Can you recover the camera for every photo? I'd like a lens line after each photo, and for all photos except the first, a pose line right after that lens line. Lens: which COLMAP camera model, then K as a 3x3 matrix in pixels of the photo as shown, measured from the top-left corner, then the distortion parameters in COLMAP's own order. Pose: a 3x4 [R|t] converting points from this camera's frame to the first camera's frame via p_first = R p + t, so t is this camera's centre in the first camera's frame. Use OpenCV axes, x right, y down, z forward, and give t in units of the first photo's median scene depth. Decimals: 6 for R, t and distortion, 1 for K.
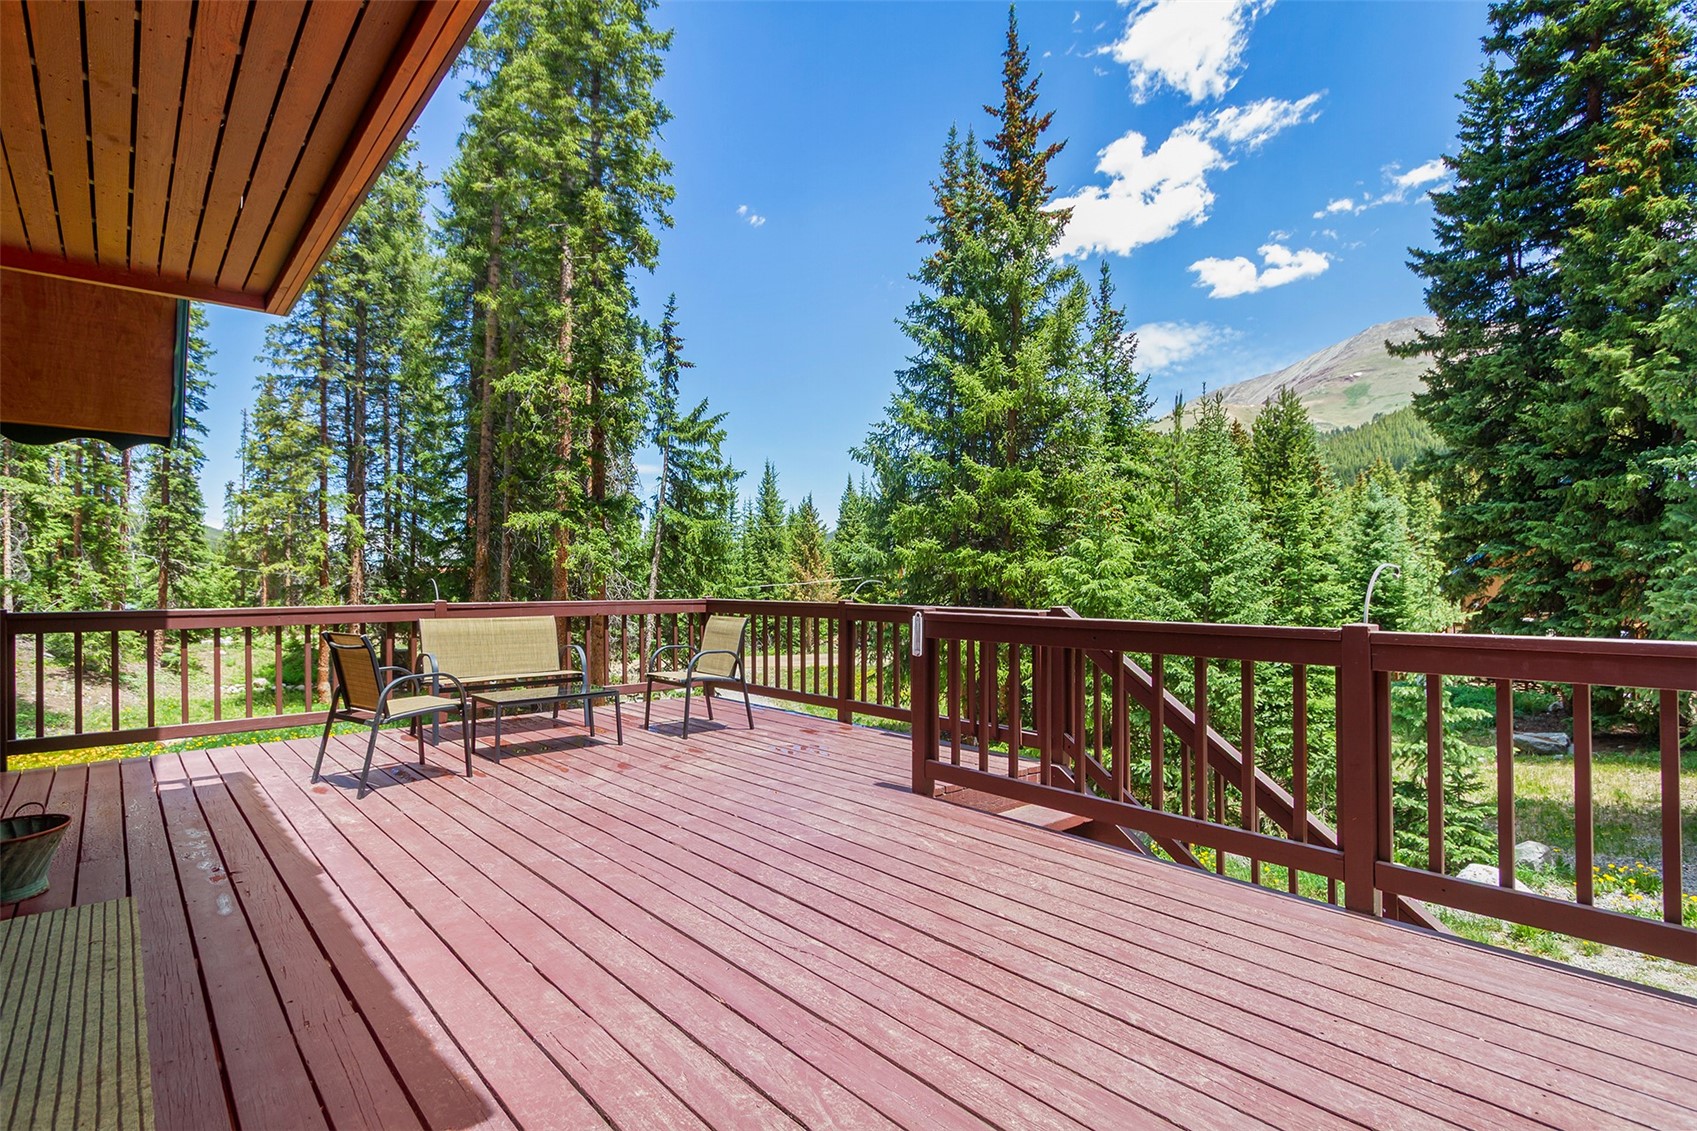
lens RADIAL K [[834.8, 0, 847.1], [0, 834.8, 574.0], [0, 0, 1]] dist [0.002452, -0.001122]
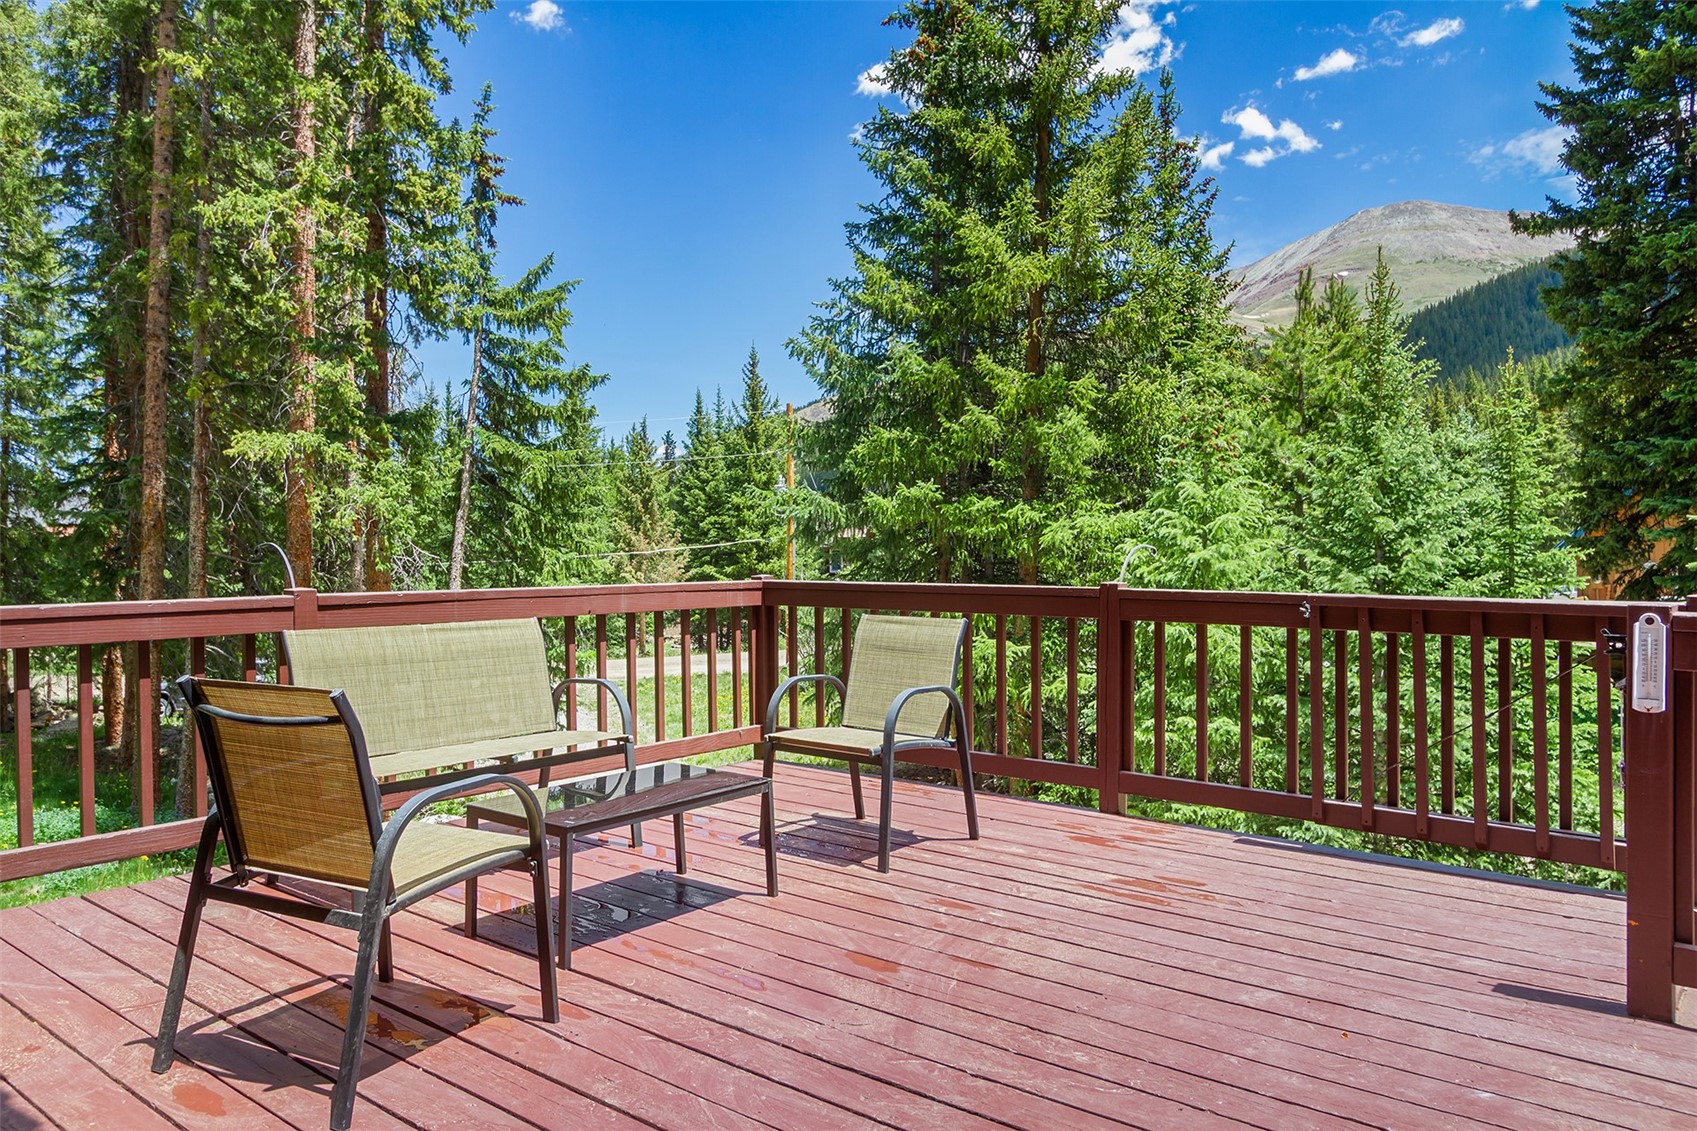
lens RADIAL K [[1189.1, 0, 849.4], [0, 1189.1, 555.3], [0, 0, 1]] dist [0.008901, -0.003746]
pose [[0.987659, -0.002791, 0.156596, -0.087235], [0.000560, 0.999898, 0.014287, 0.001010], [-0.156619, -0.014023, 0.987559, 0.087482]]
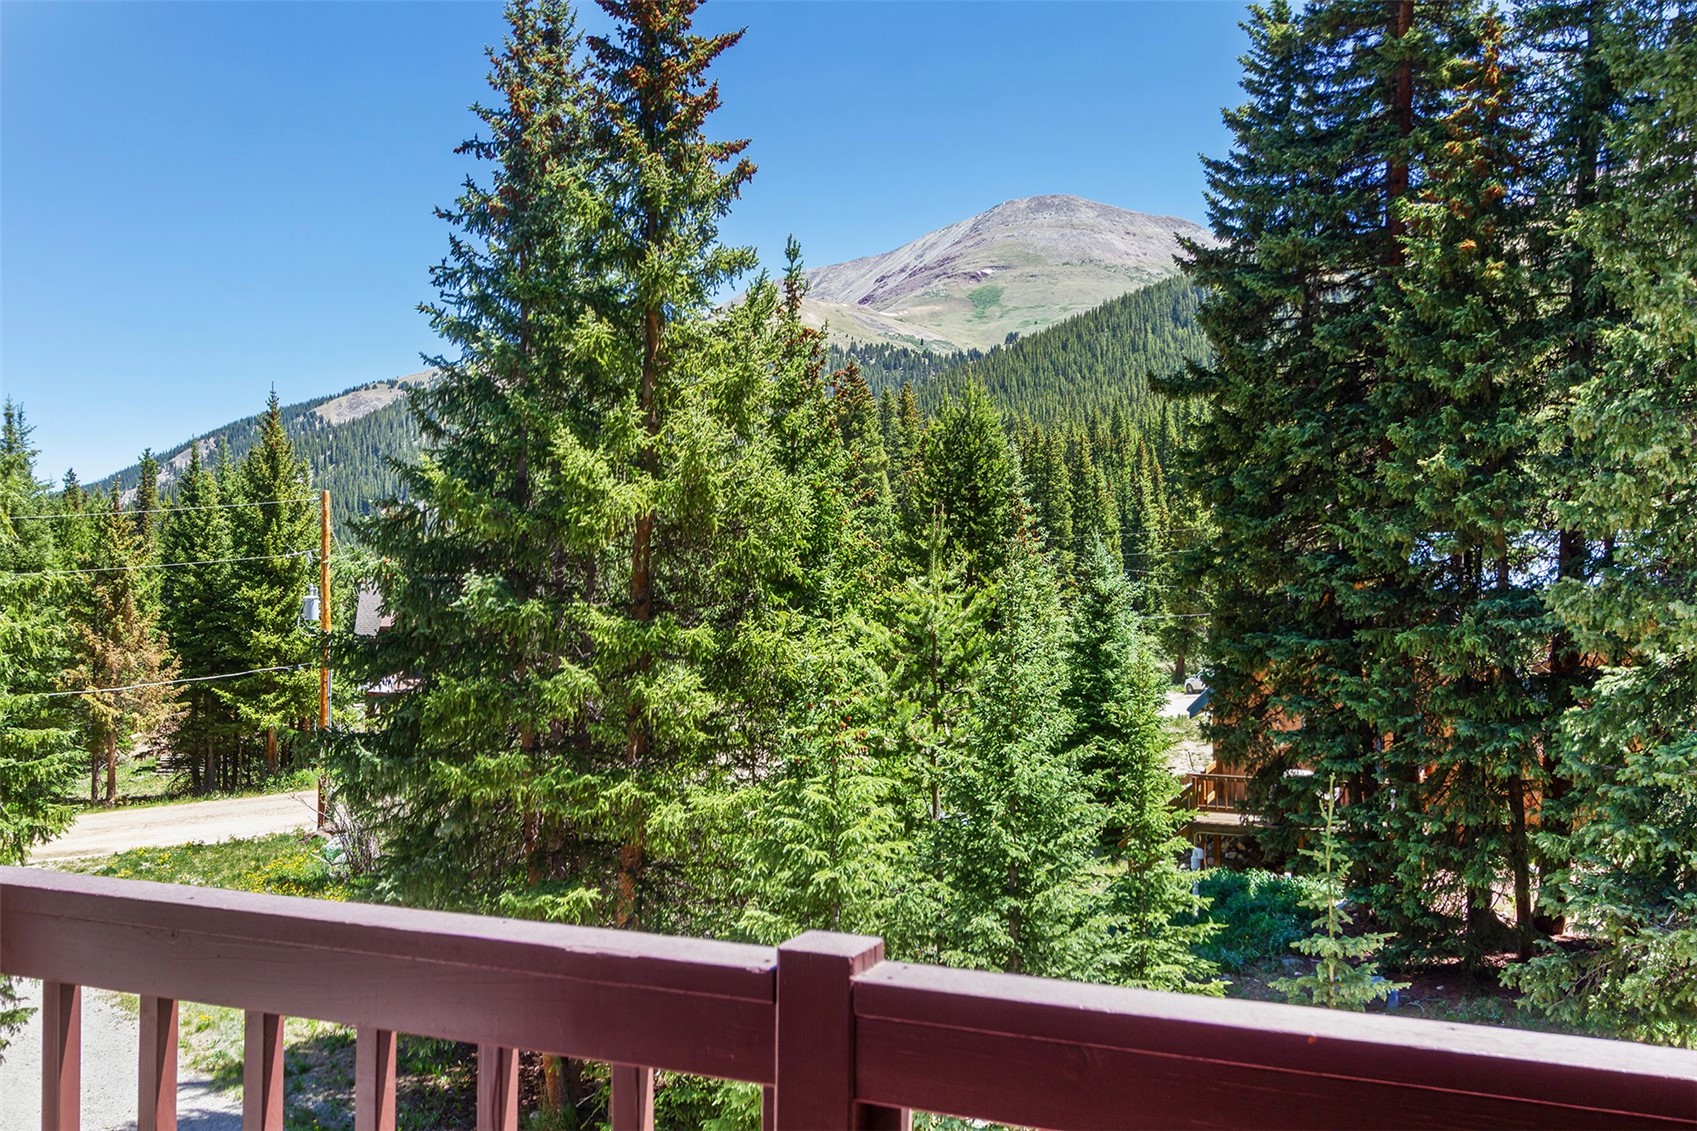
lens RADIAL K [[1458.0, 0, 844.2], [0, 1458.0, 592.1], [0, 0, 1]] dist [0.009194, -0.001608]
pose [[0.898810, 0.001185, 0.438337, -0.098713], [-0.008881, 0.999840, 0.015508, -0.136593], [-0.438249, -0.017832, 0.898677, 0.063282]]
